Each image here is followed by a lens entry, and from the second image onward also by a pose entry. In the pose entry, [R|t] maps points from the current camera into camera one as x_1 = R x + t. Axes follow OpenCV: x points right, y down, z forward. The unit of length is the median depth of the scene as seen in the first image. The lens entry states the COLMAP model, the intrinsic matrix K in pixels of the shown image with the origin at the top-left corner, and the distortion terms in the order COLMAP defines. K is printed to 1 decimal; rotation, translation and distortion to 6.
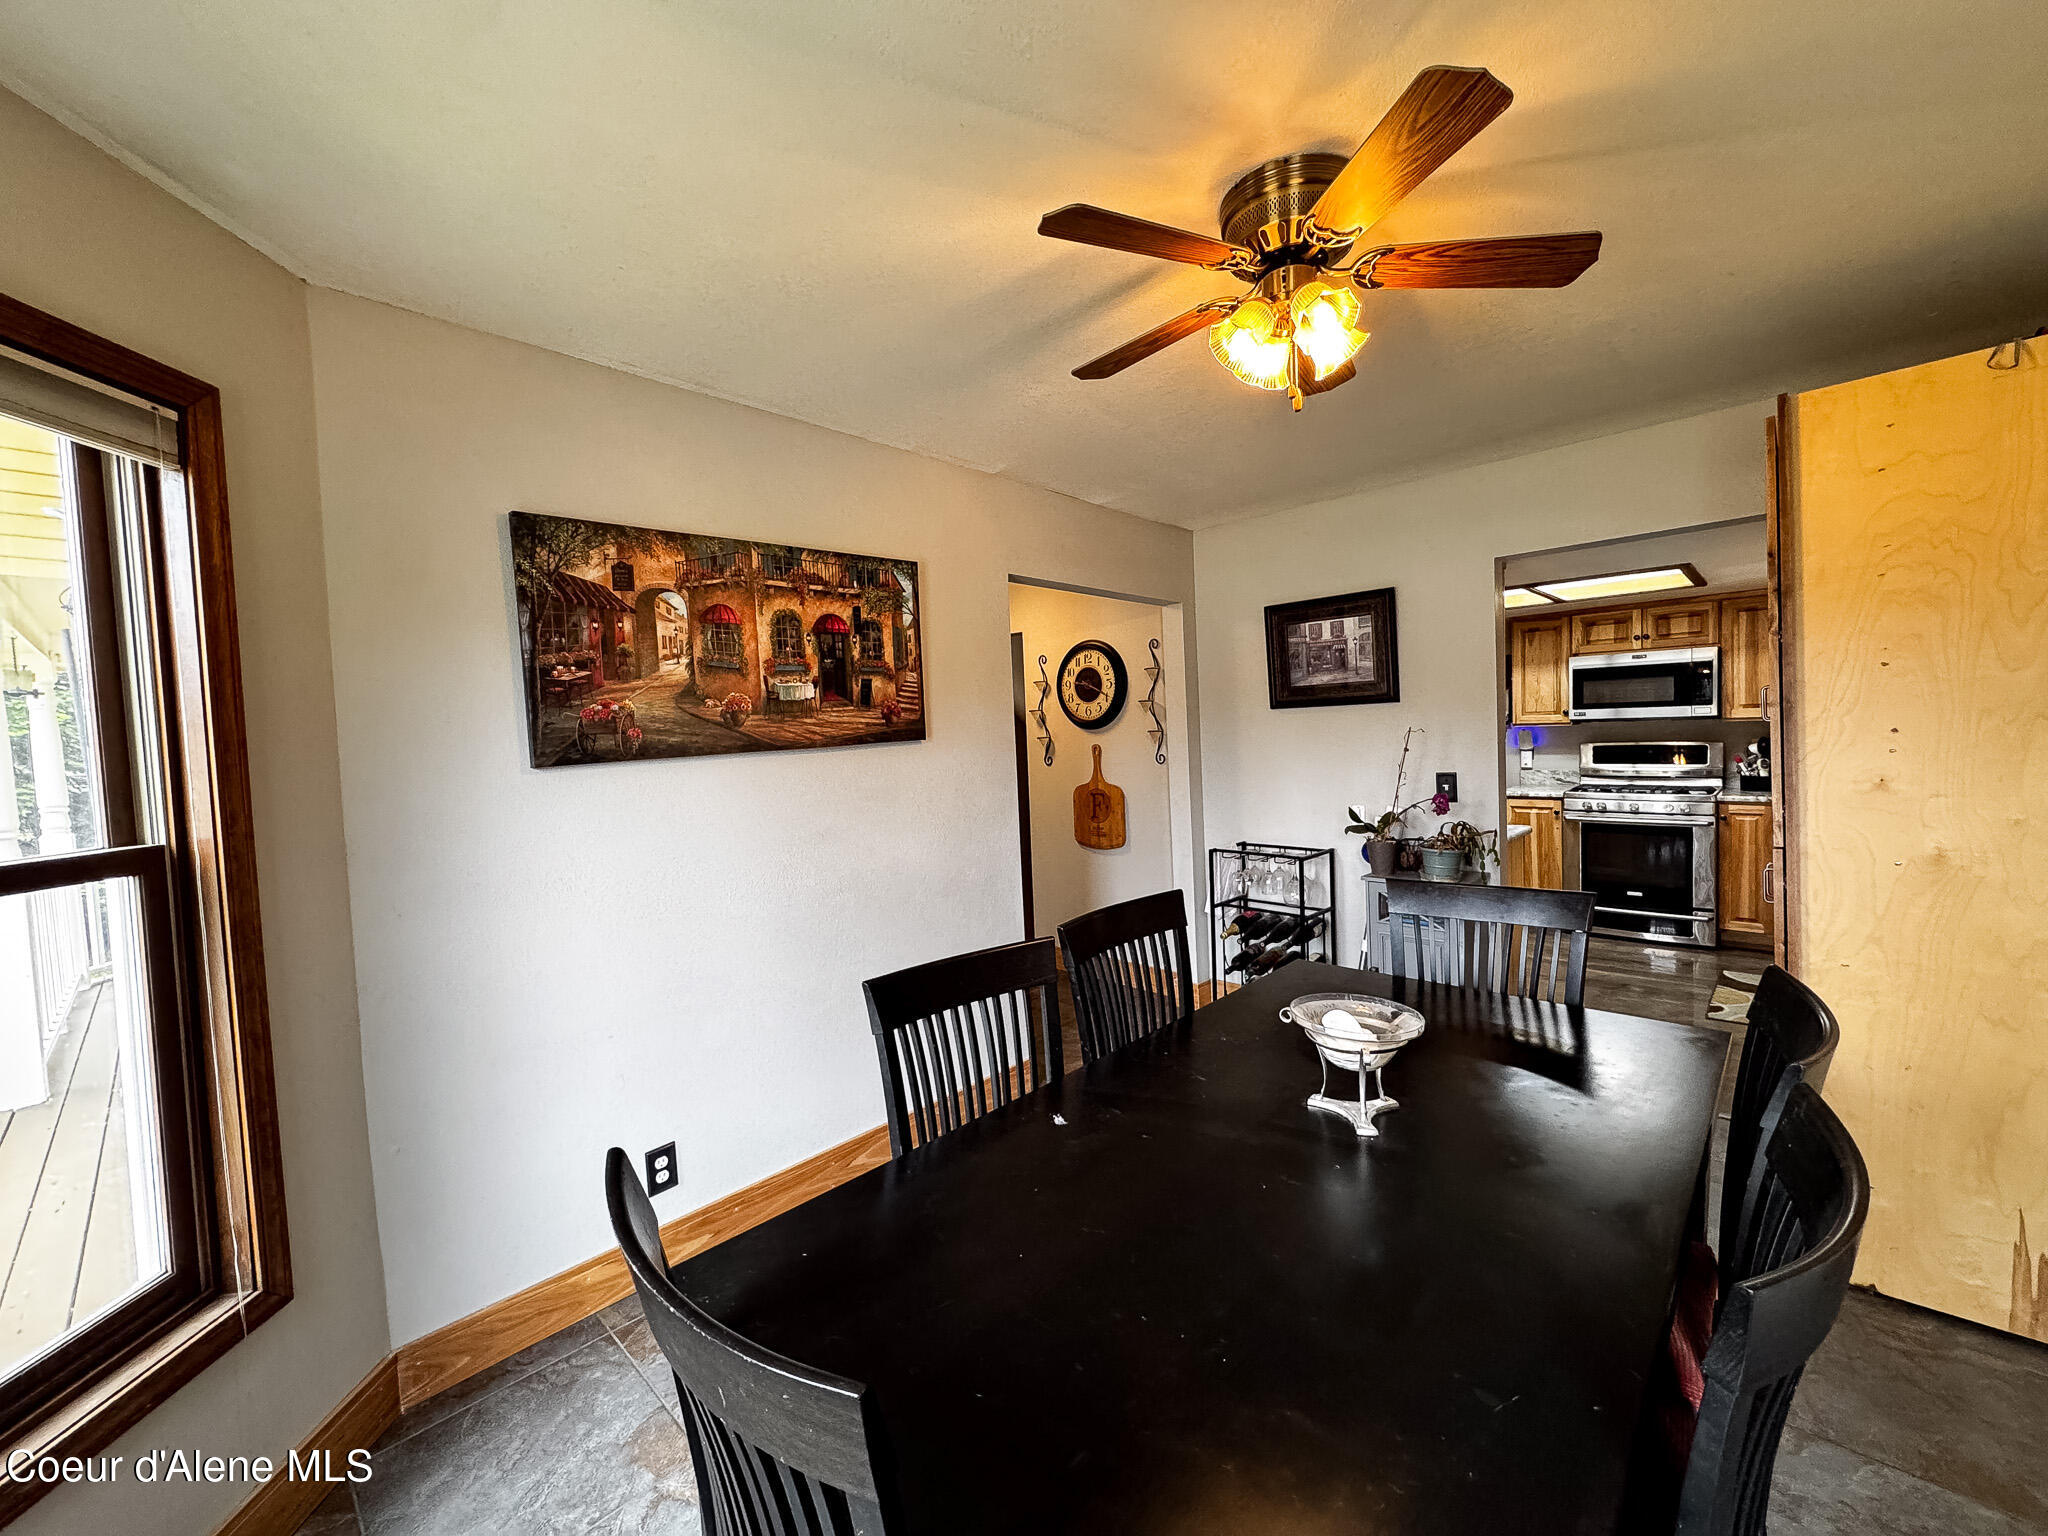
lens RADIAL K [[817.0, 0, 1021.0], [0, 817.0, 762.4], [0, 0, 1]] dist [-0.002885, -0.000799]
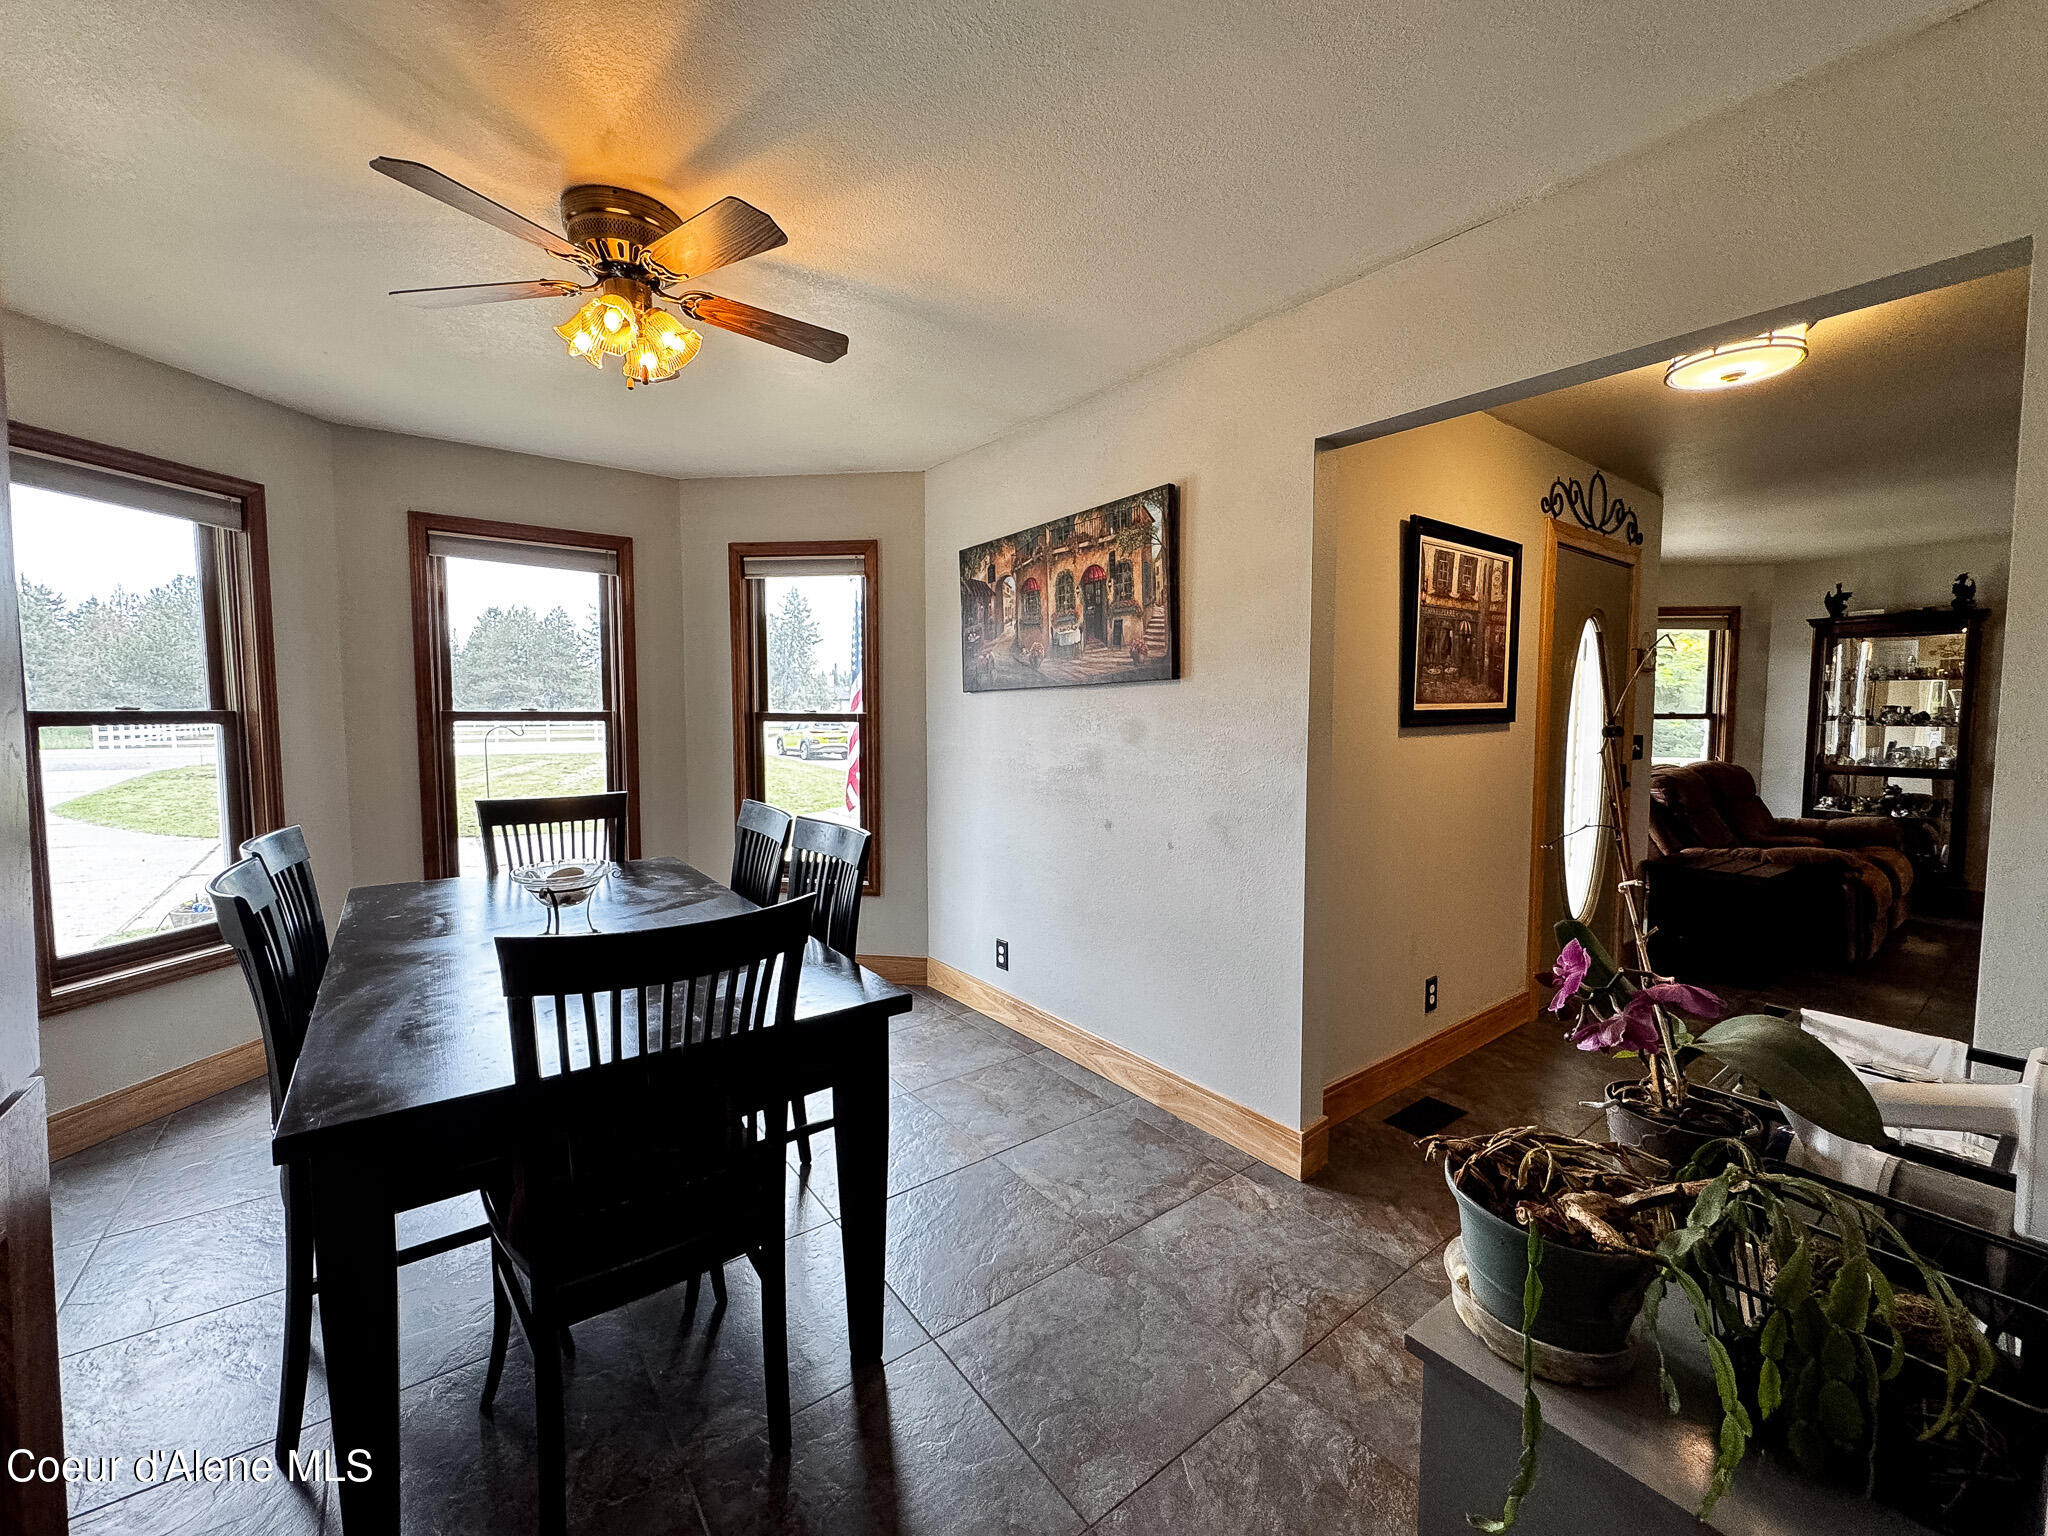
lens RADIAL K [[817.0, 0, 1021.0], [0, 817.0, 762.4], [0, 0, 1]] dist [-0.002885, -0.000799]
pose [[-0.154985, 0.104873, -0.982335, 0.935245], [-0.034767, 0.993155, 0.111513, -0.035895], [0.987305, 0.051436, -0.150278, 1.118281]]
